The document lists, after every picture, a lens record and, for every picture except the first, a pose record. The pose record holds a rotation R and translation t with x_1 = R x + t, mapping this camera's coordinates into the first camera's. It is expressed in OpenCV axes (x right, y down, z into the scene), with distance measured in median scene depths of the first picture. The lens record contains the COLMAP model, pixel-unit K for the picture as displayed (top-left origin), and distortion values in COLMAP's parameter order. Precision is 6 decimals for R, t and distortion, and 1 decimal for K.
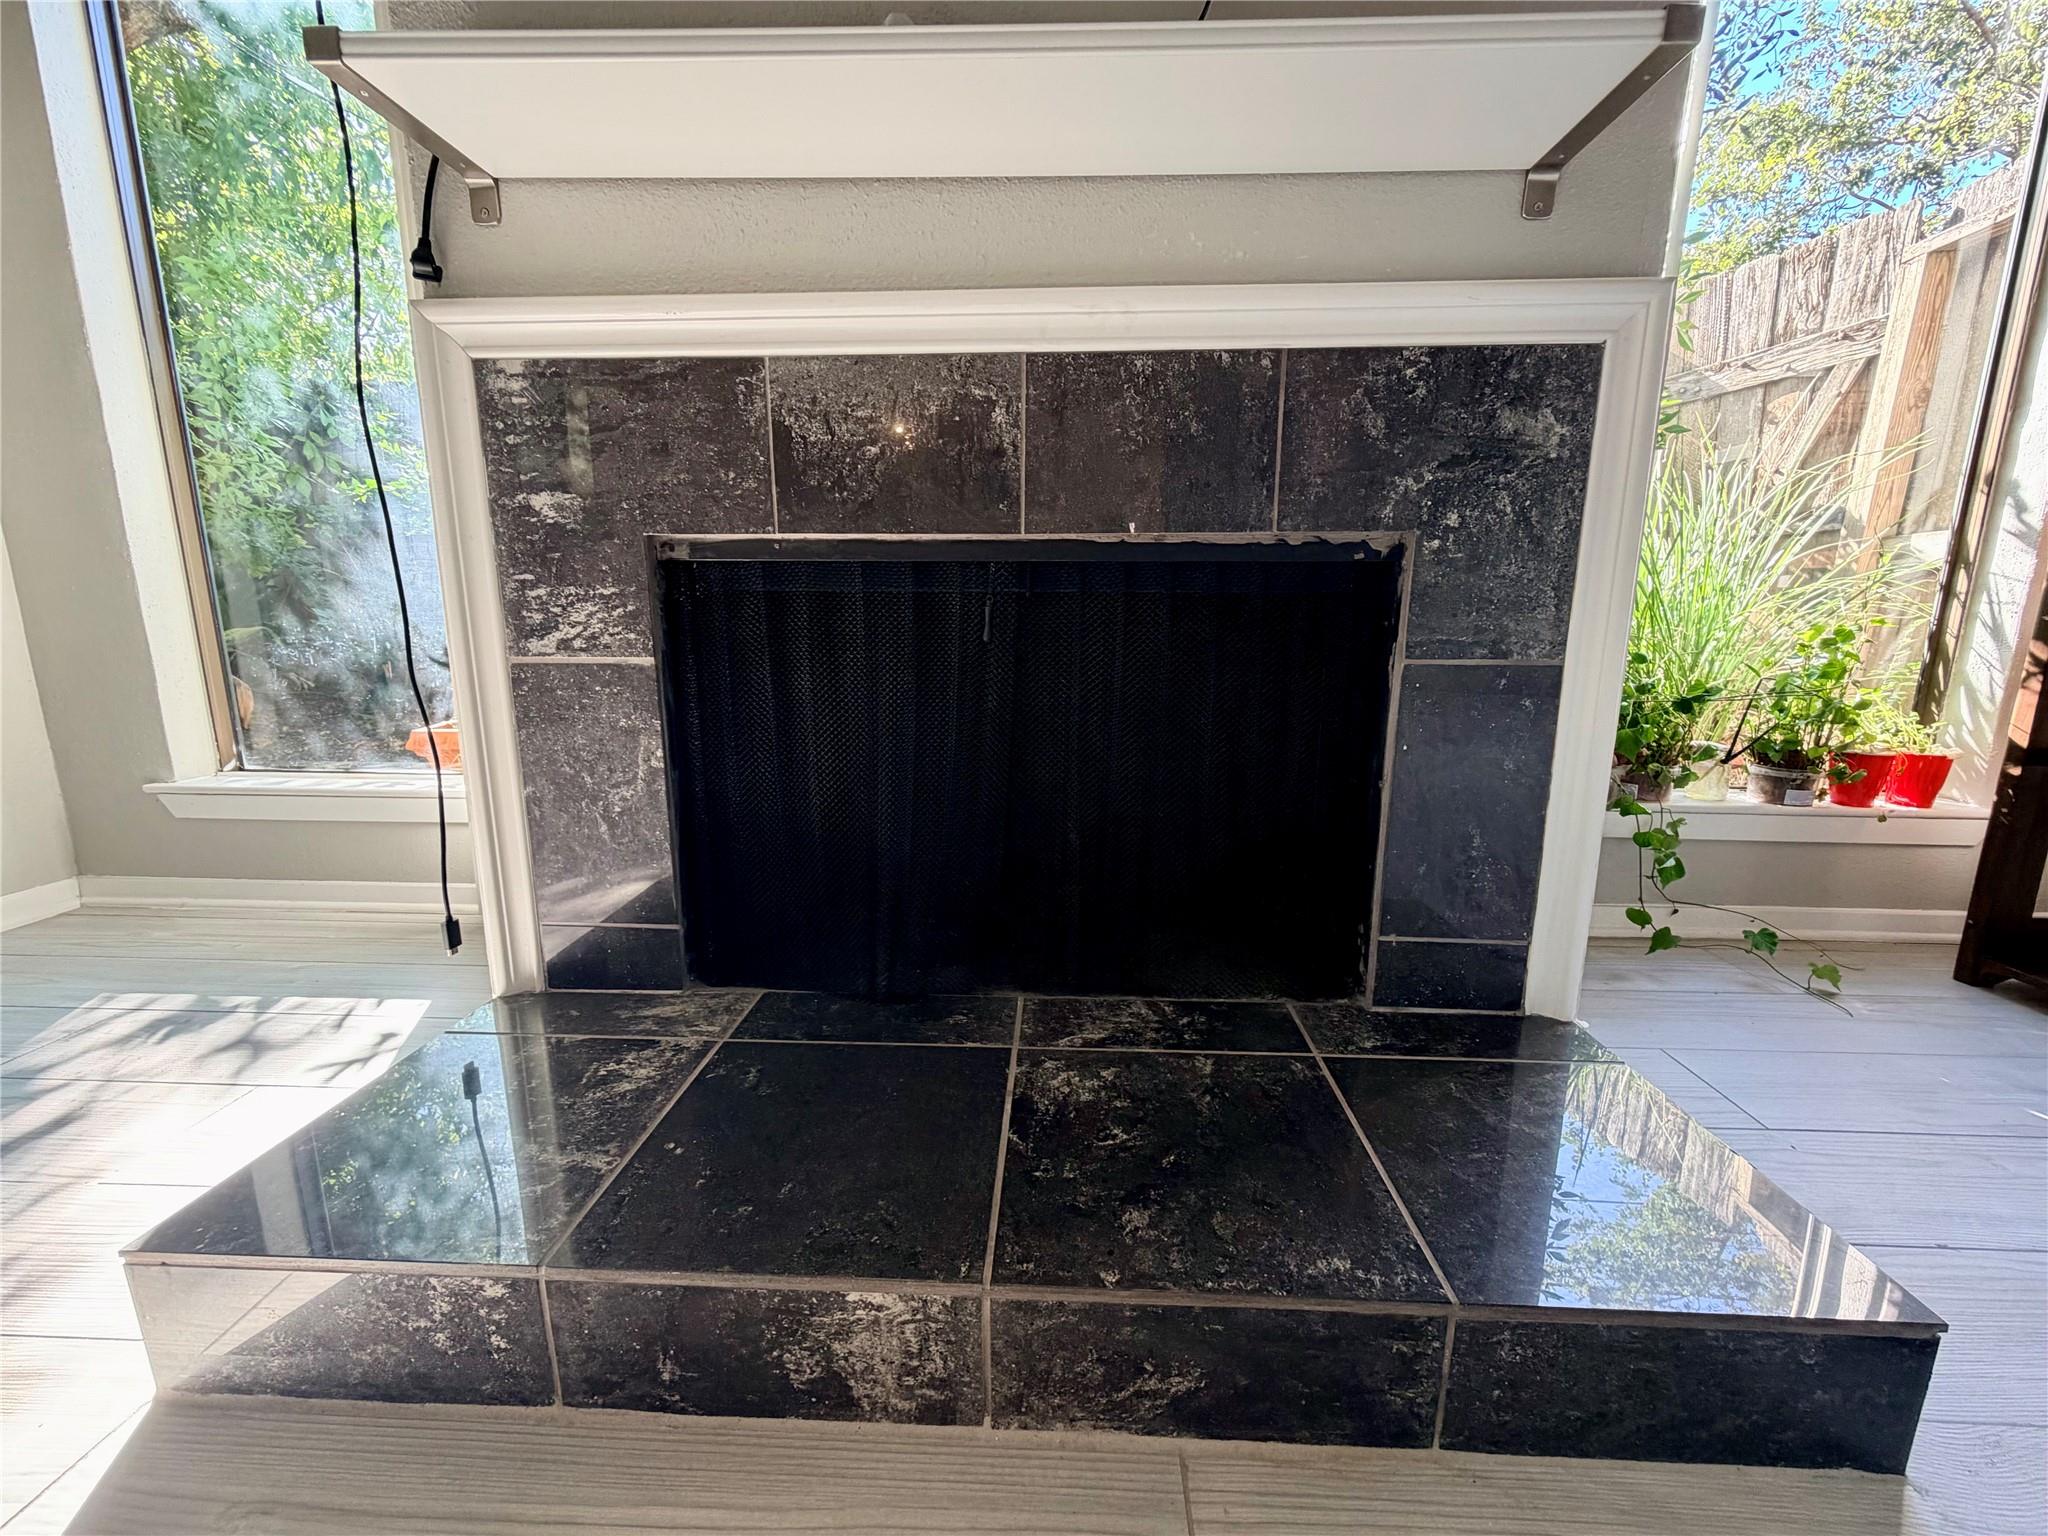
lens RADIAL K [[820.6, 0, 1024.0], [0, 820.6, 768.0], [0, 0, 1]] dist [0.001222, -0.000087]
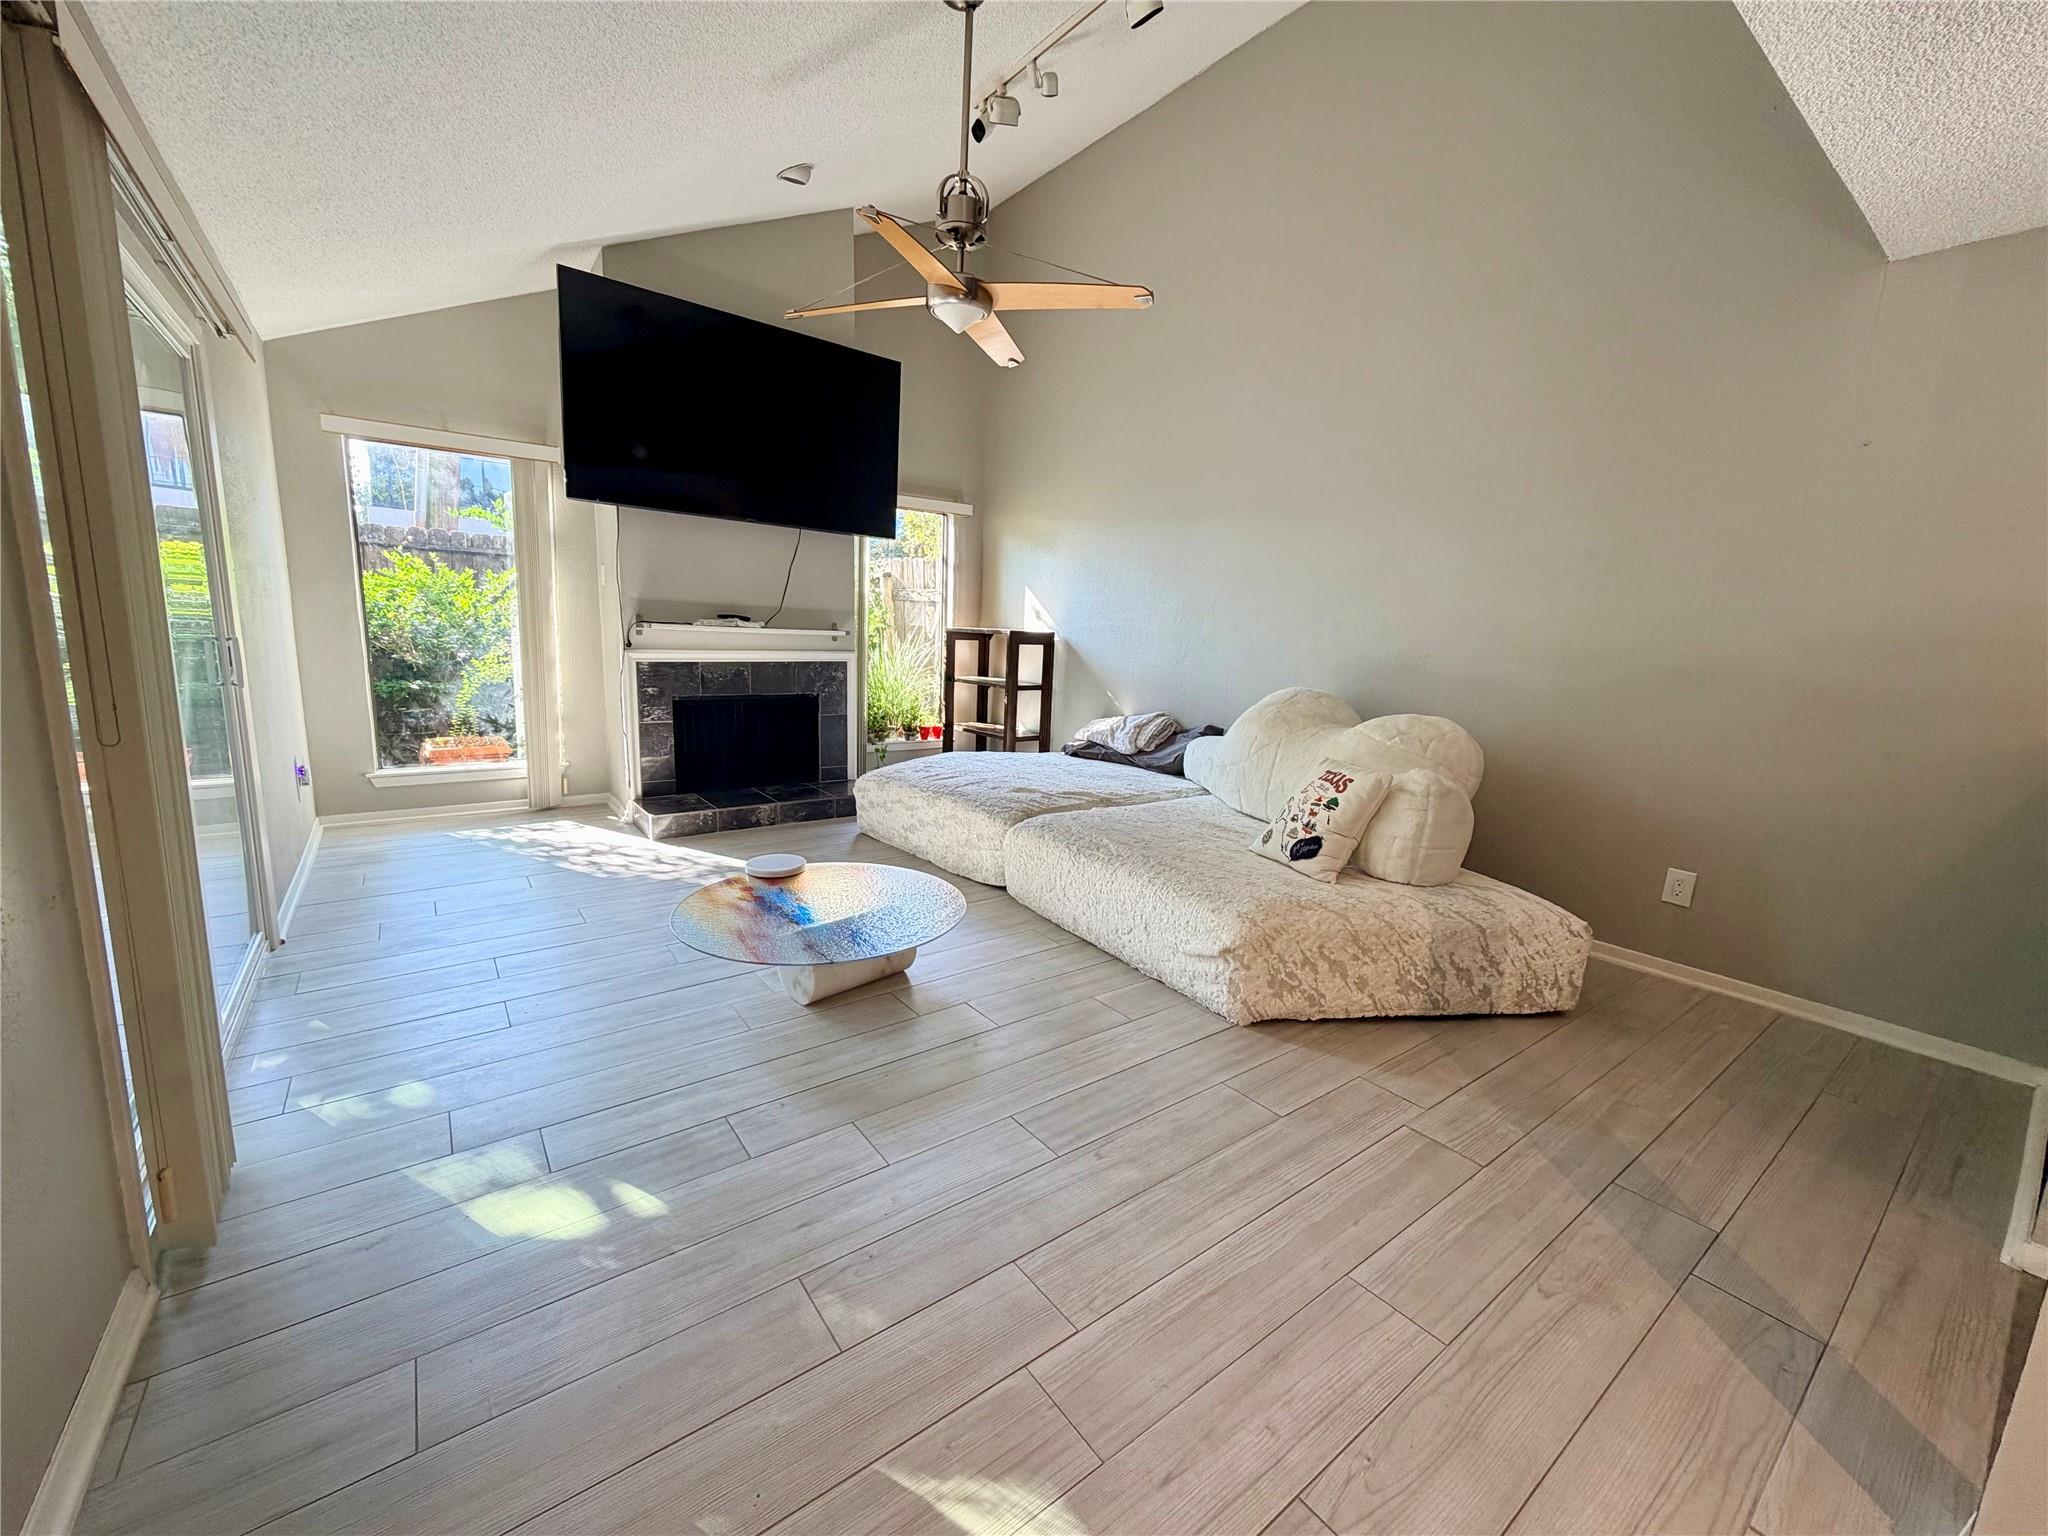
lens RADIAL K [[820.6, 0, 1024.0], [0, 820.6, 768.0], [0, 0, 1]] dist [0.001222, -0.000087]
pose [[0.773712, -0.085693, 0.627715, -1.896720], [0.084828, 0.995901, 0.031398, 0.160401], [-0.627832, 0.028955, 0.777810, -3.977697]]
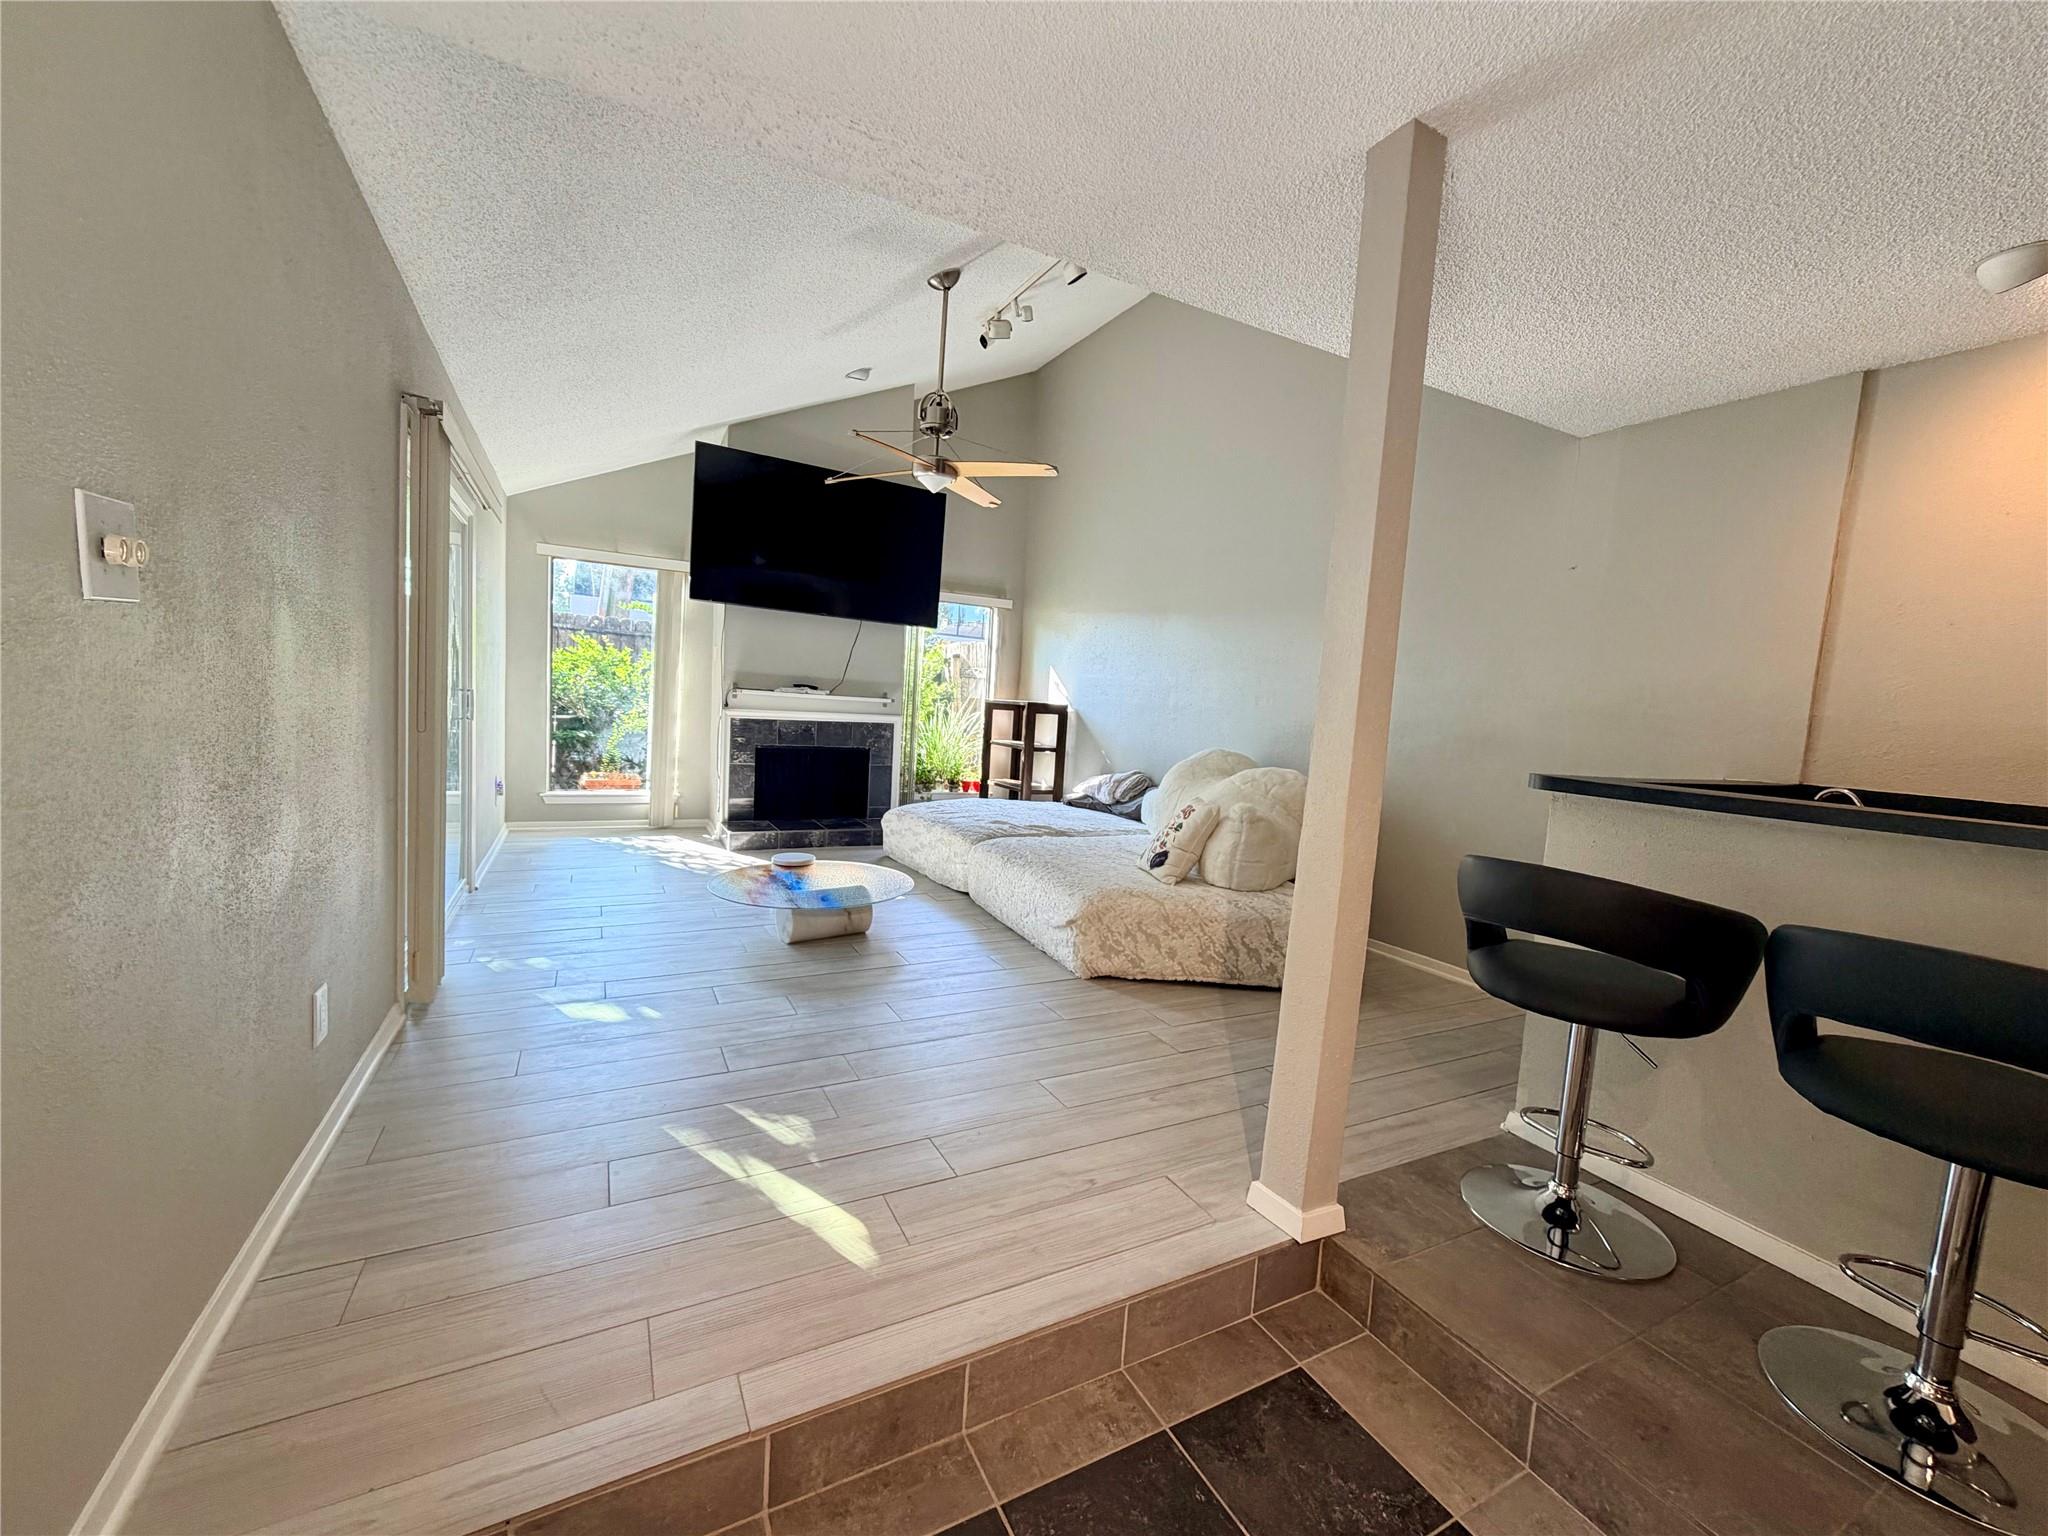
lens RADIAL K [[820.6, 0, 1024.0], [0, 820.6, 768.0], [0, 0, 1]] dist [0.001222, -0.000087]
pose [[0.862579, 0.002856, 0.505913, -1.850741], [0.040593, 0.996369, -0.074836, 0.449166], [-0.504290, 0.085089, 0.859332, -5.392596]]
